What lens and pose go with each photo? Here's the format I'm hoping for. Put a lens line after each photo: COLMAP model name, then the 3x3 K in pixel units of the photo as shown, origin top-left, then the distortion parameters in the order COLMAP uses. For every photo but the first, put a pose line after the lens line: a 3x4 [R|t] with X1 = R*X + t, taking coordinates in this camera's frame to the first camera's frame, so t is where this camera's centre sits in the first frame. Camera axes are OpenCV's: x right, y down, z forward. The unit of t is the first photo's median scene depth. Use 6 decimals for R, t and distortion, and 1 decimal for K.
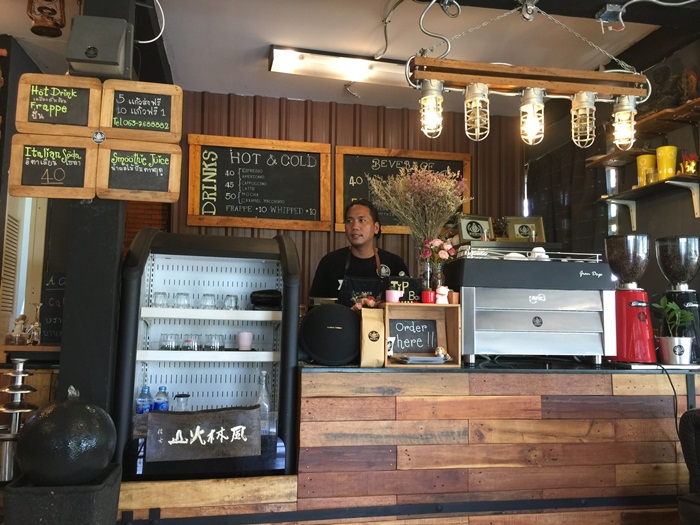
lens RADIAL K [[605.6, 0, 349.2], [0, 605.6, 256.5], [0, 0, 1]] dist [0.104571, -0.154332]
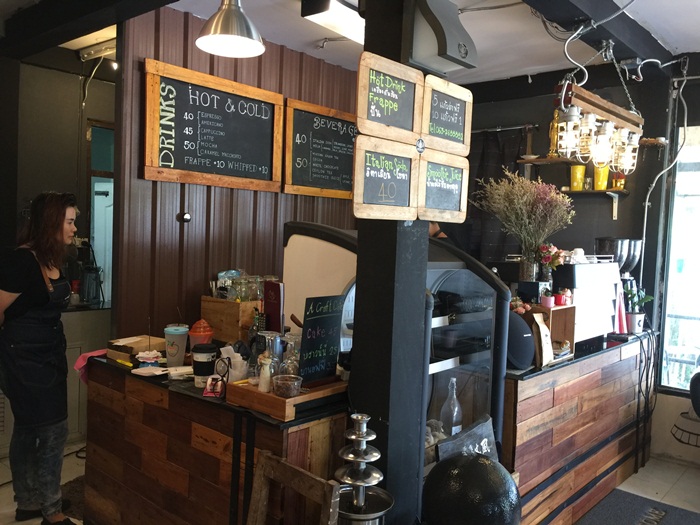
lens RADIAL K [[605.6, 0, 349.2], [0, 605.6, 256.5], [0, 0, 1]] dist [0.104571, -0.154332]
pose [[0.782608, -0.011918, 0.622400, -0.890064], [-0.088213, 0.987605, 0.129830, -0.127443], [-0.616233, -0.156510, 0.771856, 0.348124]]
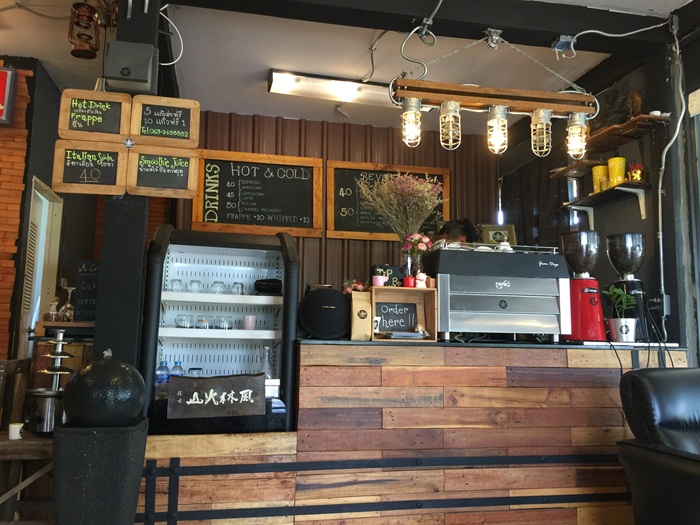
lens RADIAL K [[605.6, 0, 349.2], [0, 605.6, 256.5], [0, 0, 1]] dist [0.104571, -0.154332]
pose [[0.999793, 0.000634, 0.020318, -0.007855], [0.000216, 0.999124, -0.041836, 0.064240], [-0.020327, 0.041832, 0.998918, -0.155085]]
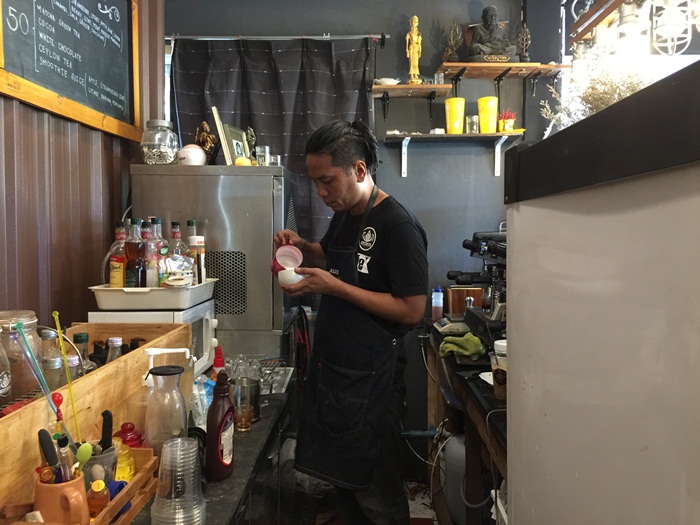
lens RADIAL K [[605.6, 0, 349.2], [0, 605.6, 256.5], [0, 0, 1]] dist [0.104571, -0.154332]
pose [[0.220881, -0.058868, 0.973523, -0.558840], [-0.089735, 0.992716, 0.080389, 0.013670], [-0.971164, -0.105115, 0.213990, 1.202858]]
